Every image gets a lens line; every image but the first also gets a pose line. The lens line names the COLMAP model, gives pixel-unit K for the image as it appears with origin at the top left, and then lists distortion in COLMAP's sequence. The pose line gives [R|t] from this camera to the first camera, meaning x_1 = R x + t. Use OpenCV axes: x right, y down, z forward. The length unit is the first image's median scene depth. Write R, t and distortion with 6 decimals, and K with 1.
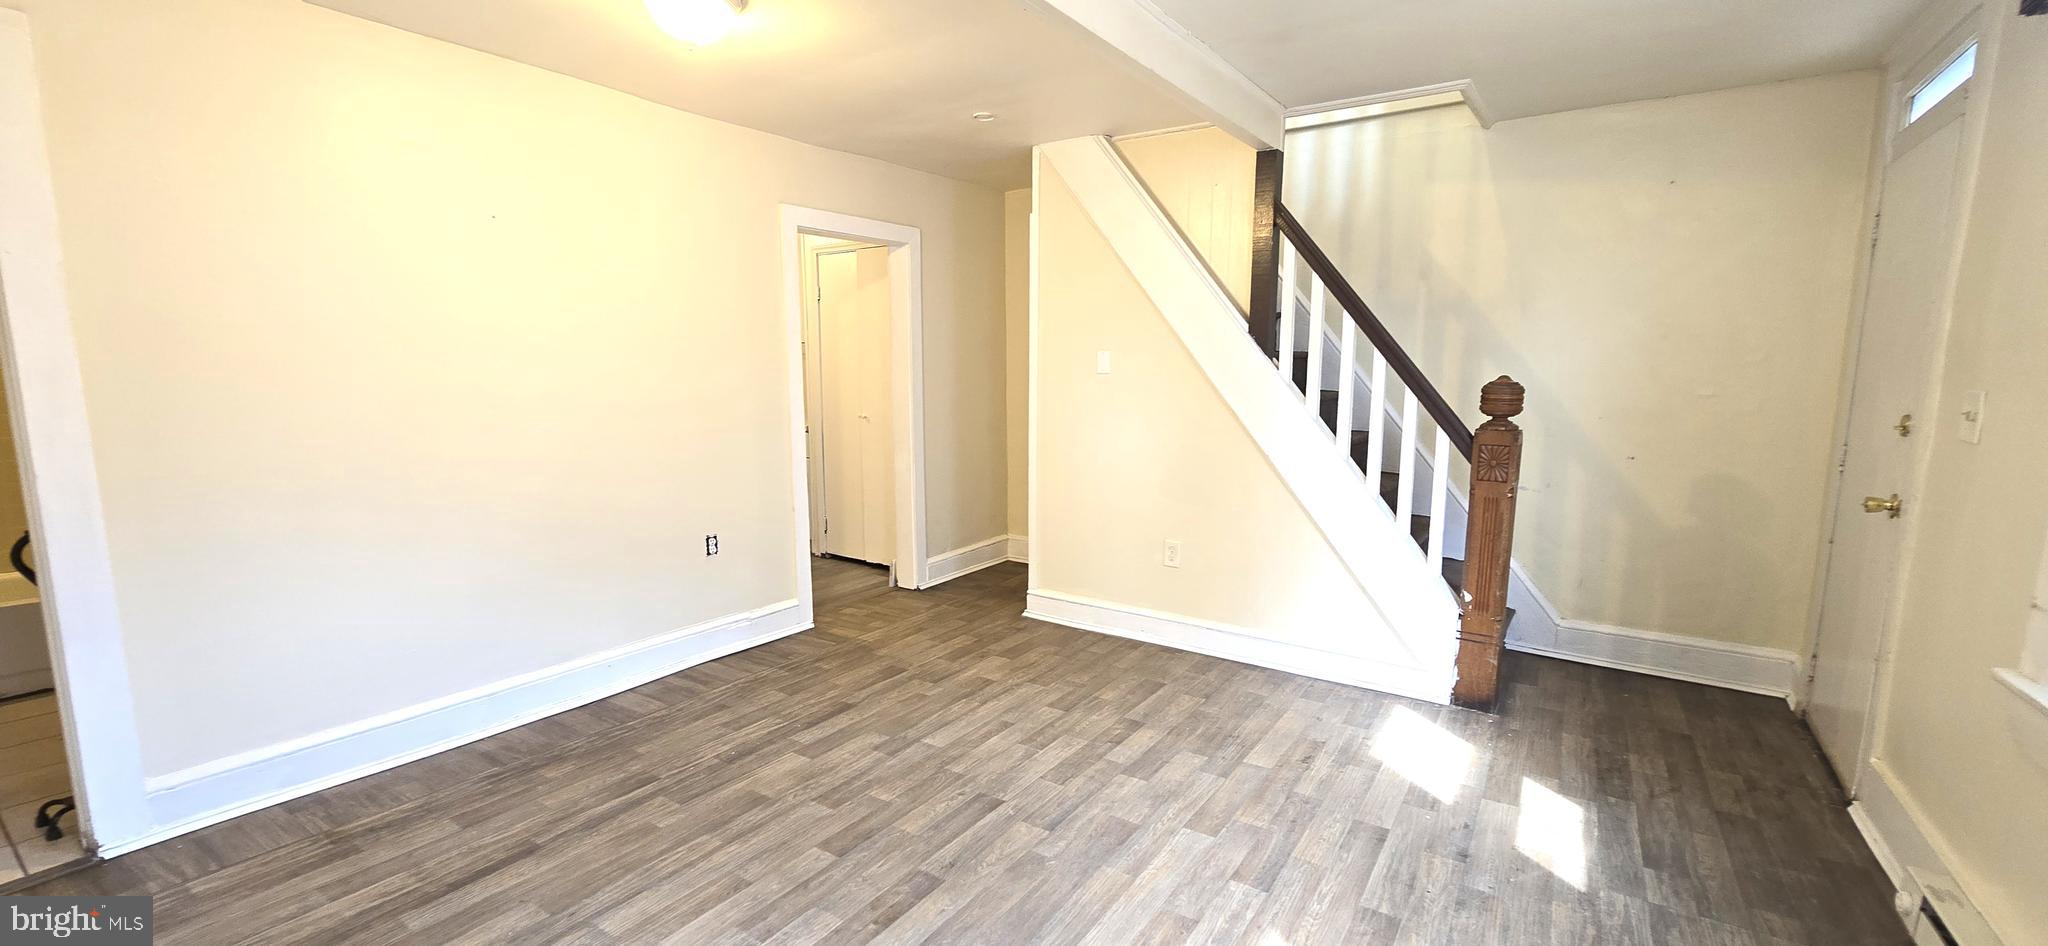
lens RADIAL K [[839.5, 0, 1017.4], [0, 839.5, 485.6], [0, 0, 1]] dist [-0.007484, 0.001500]
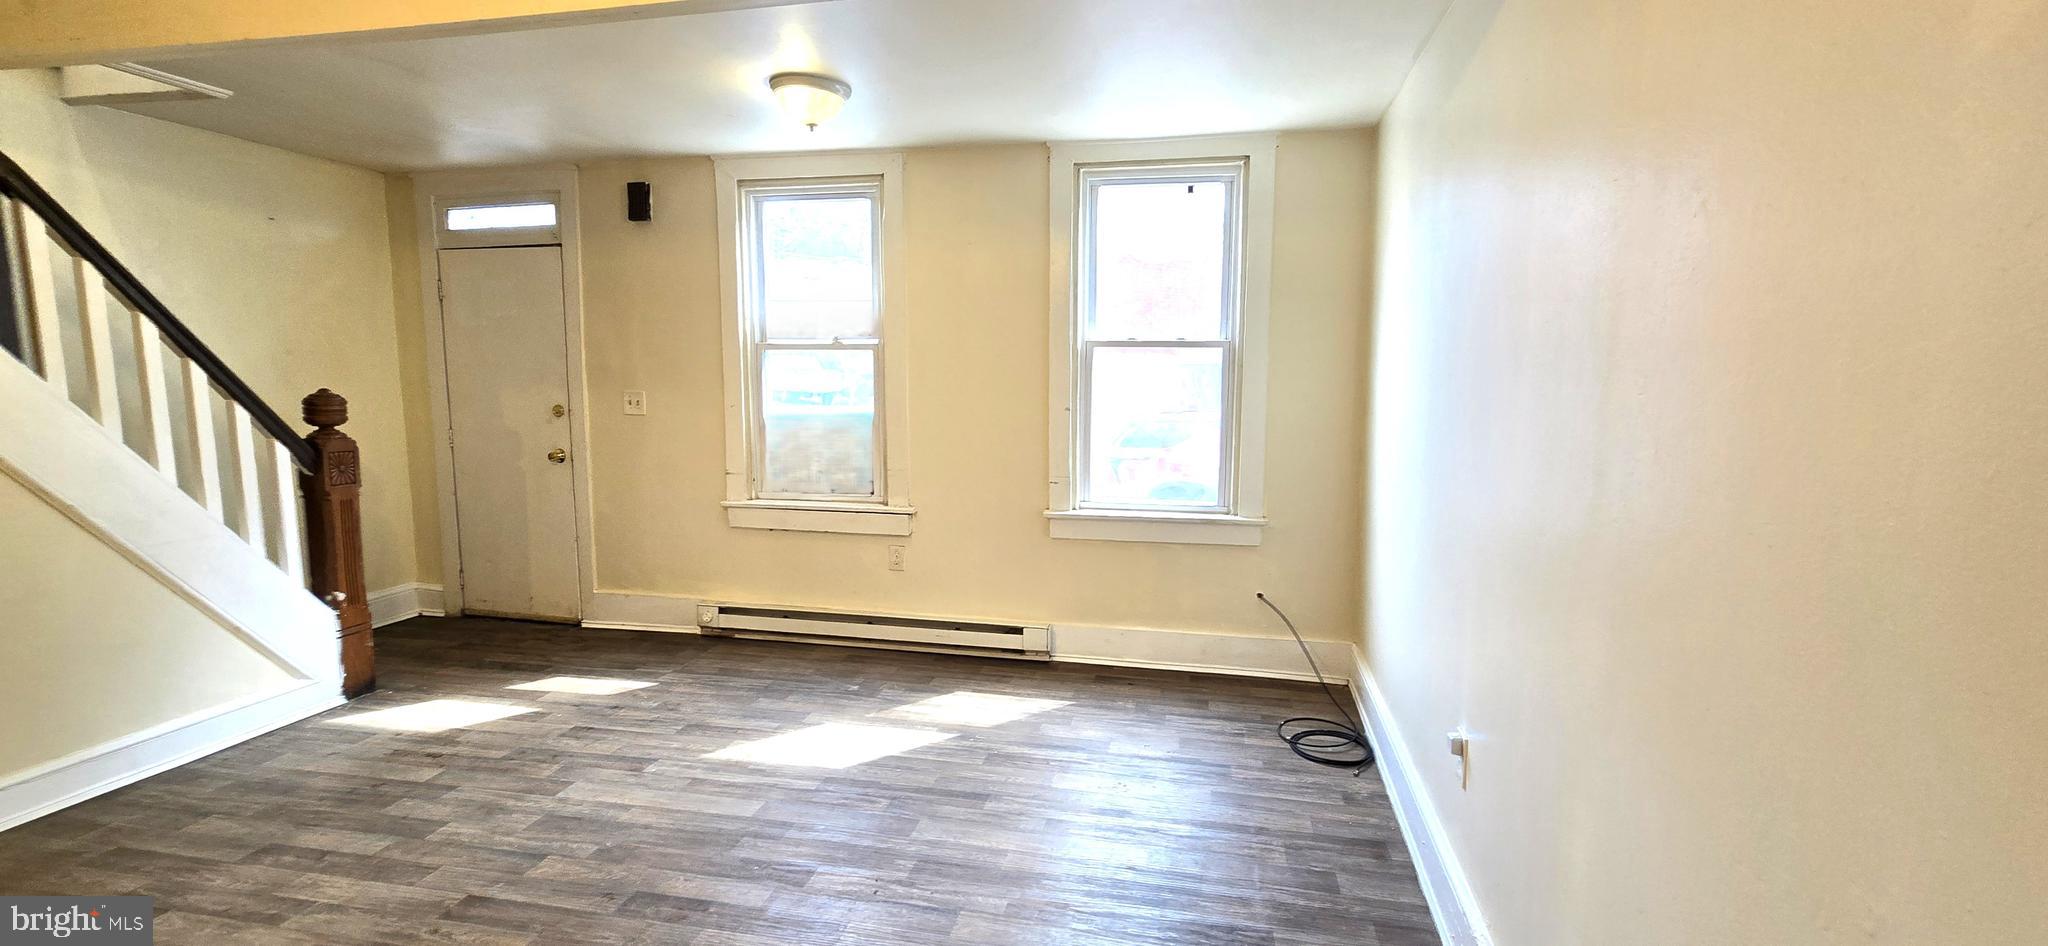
lens RADIAL K [[839.5, 0, 1019.2], [0, 839.5, 482.1], [0, 0, 1]] dist [-0.007484, 0.001500]
pose [[-0.376435, -0.119424, 0.918714, -0.848730], [0.127800, 0.975482, 0.179169, -0.100808], [-0.917586, 0.184857, -0.351943, 0.629591]]
